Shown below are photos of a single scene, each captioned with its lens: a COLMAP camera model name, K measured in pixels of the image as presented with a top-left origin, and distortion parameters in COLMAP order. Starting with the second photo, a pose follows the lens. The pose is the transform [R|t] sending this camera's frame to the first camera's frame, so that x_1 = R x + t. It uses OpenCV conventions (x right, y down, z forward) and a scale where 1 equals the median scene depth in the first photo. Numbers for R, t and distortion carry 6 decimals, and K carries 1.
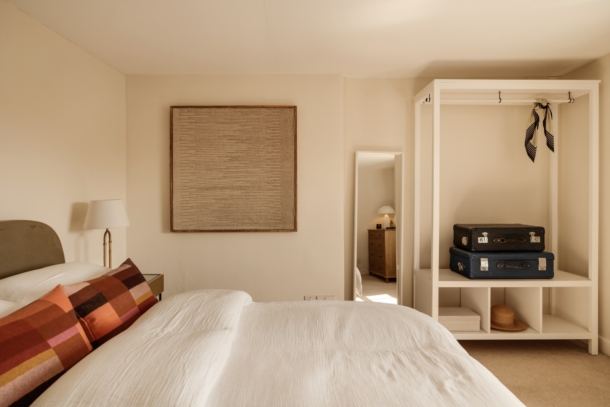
lens RADIAL K [[386.8, 0, 305.5], [0, 386.8, 197.1], [0, 0, 1]] dist [0.001052, 0.000322]
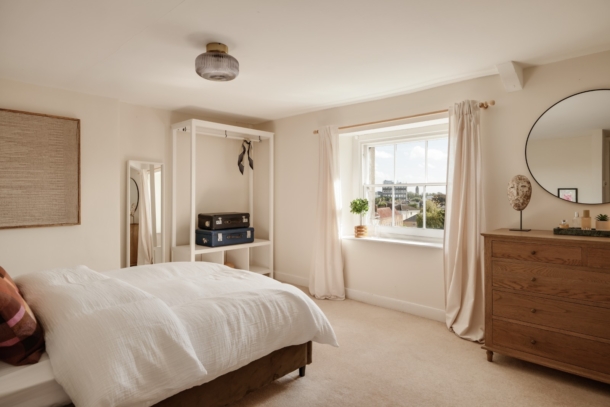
lens RADIAL K [[356.8, 0, 304.6], [0, 356.8, 195.4], [0, 0, 1]] dist [0.001279, 0.000357]
pose [[0.691663, 0.000508, 0.722220, -0.341039], [0.000726, 0.999999, -0.001399, 0.000916], [-0.722220, 0.001491, 0.691662, -0.264068]]
